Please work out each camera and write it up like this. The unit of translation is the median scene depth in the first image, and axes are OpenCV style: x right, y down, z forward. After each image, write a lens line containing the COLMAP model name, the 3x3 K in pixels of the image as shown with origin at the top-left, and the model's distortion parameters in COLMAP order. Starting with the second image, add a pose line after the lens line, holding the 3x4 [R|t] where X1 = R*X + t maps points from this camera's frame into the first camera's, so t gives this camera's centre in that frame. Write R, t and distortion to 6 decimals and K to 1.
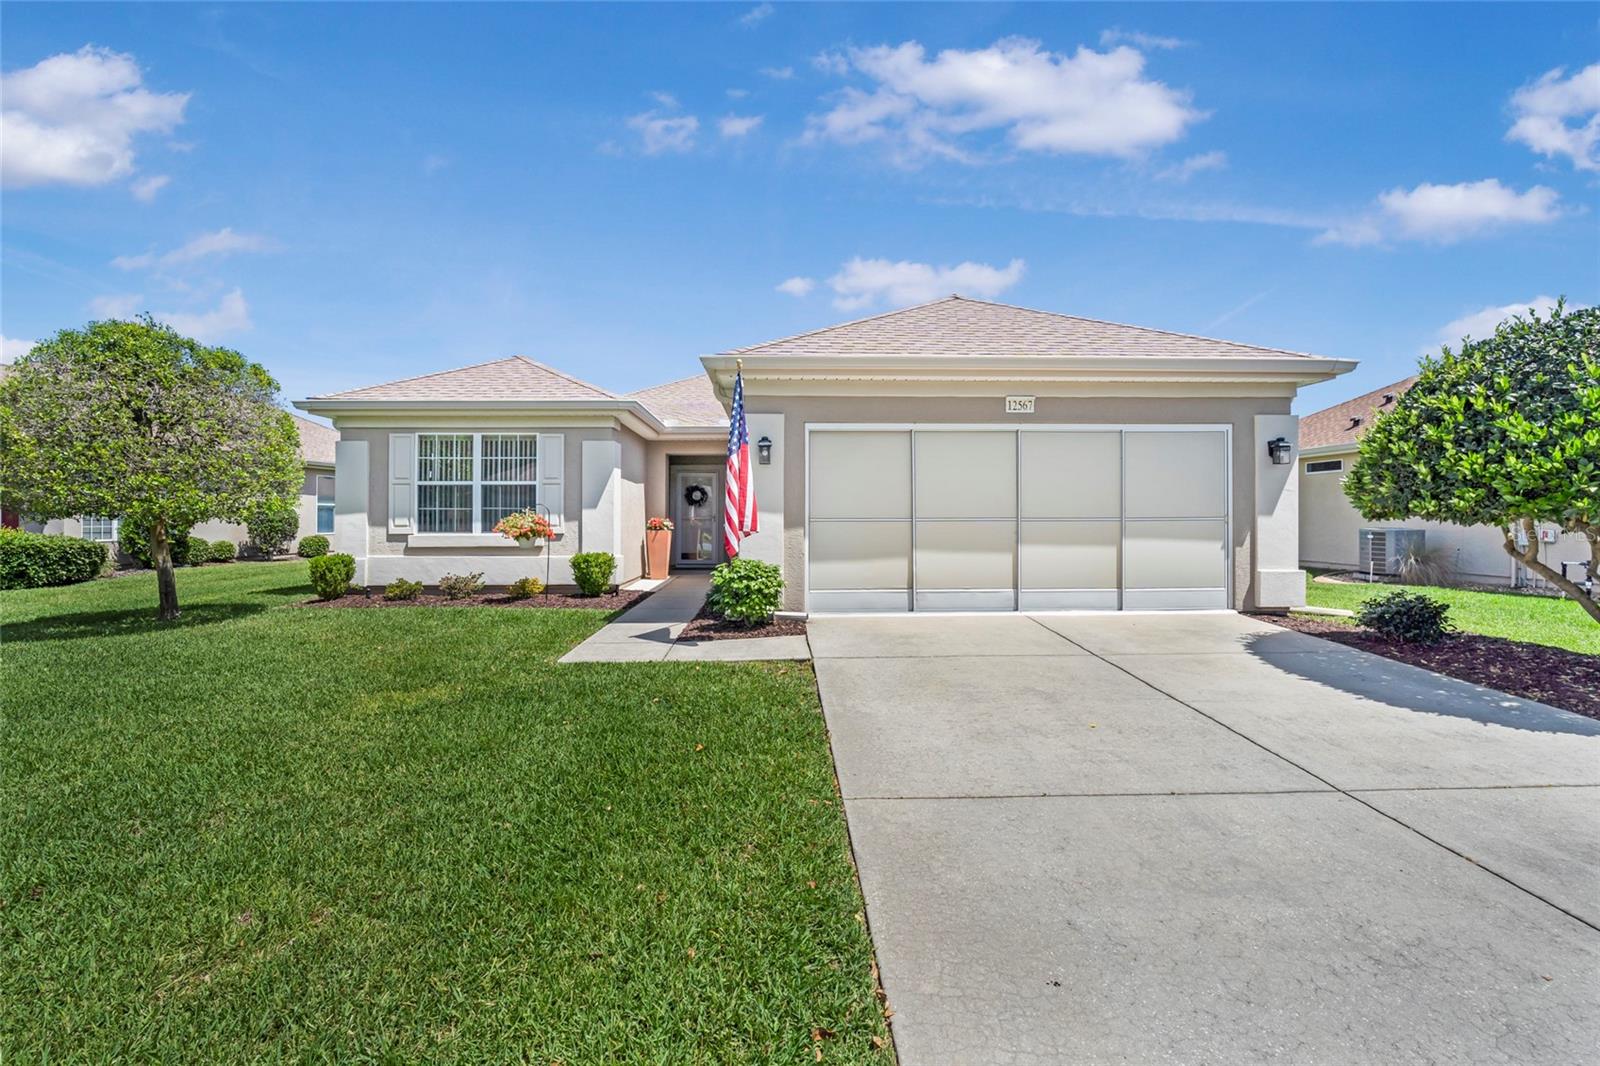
lens RADIAL K [[725.6, 0, 798.9], [0, 725.6, 528.6], [0, 0, 1]] dist [-0.007225, 0.003109]
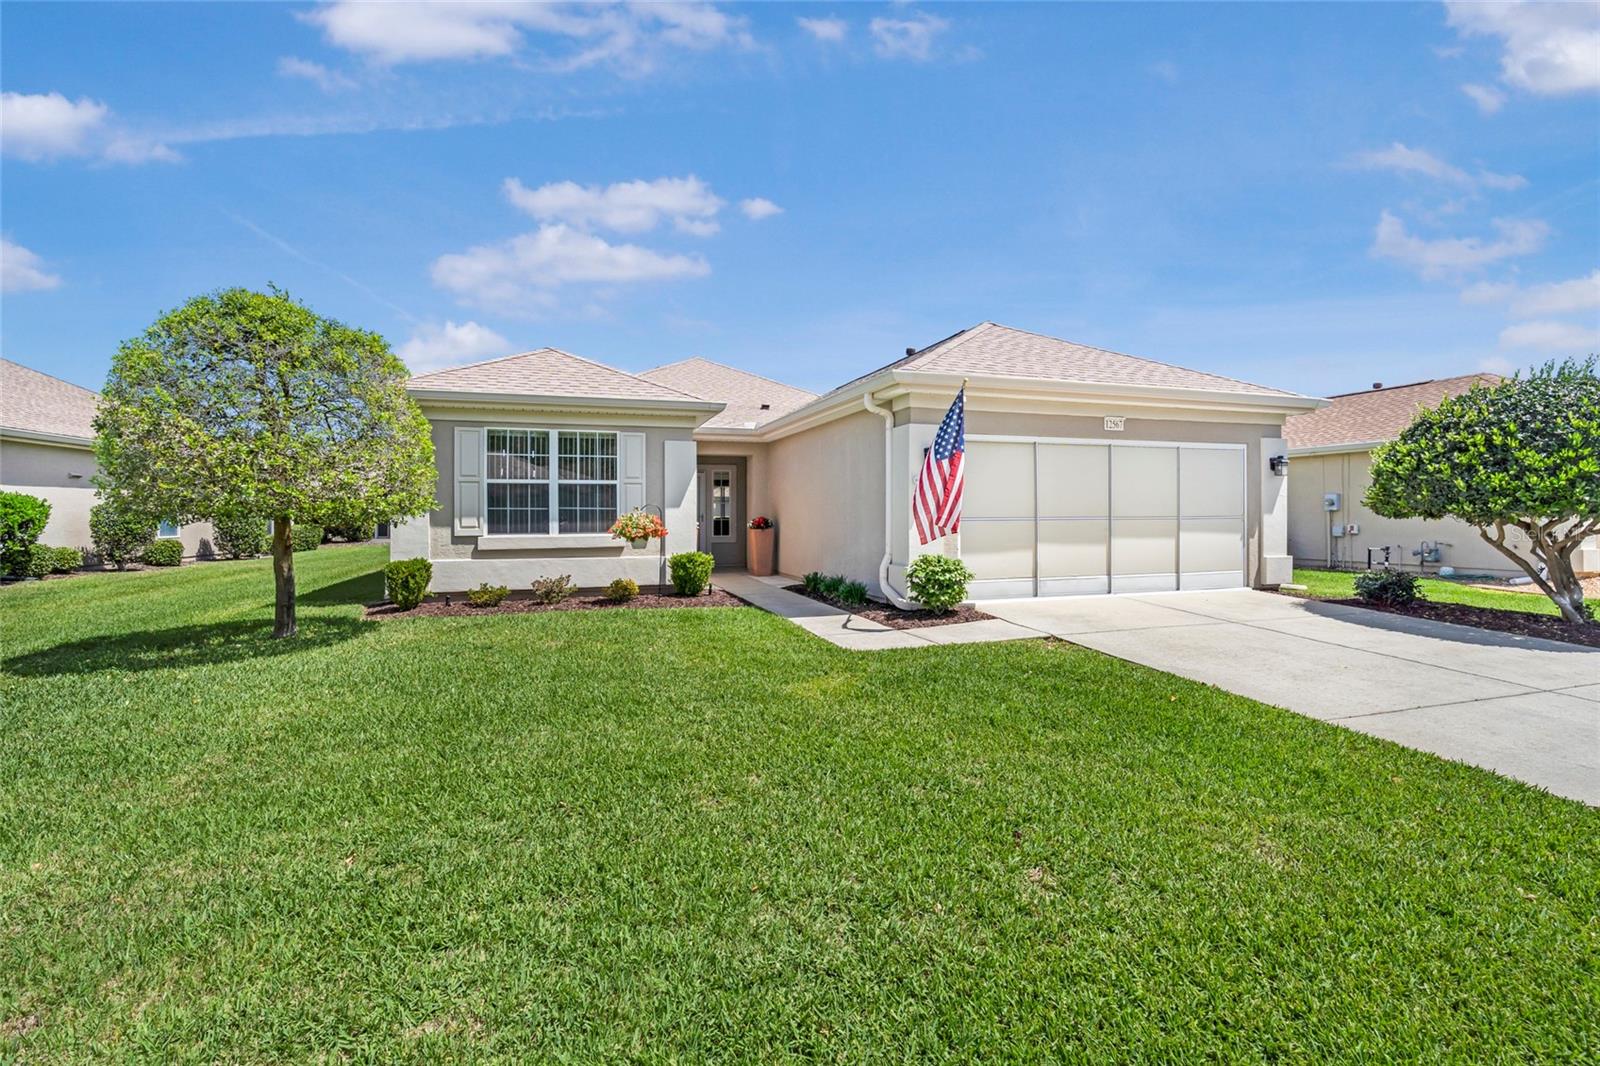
lens RADIAL K [[725.6, 0, 796.8], [0, 725.6, 525.9], [0, 0, 1]] dist [-0.007225, 0.003109]
pose [[0.957963, -0.005988, 0.286828, -0.545993], [0.006479, 0.999979, -0.000762, -0.002035], [-0.286817, 0.002588, 0.957982, -0.010686]]
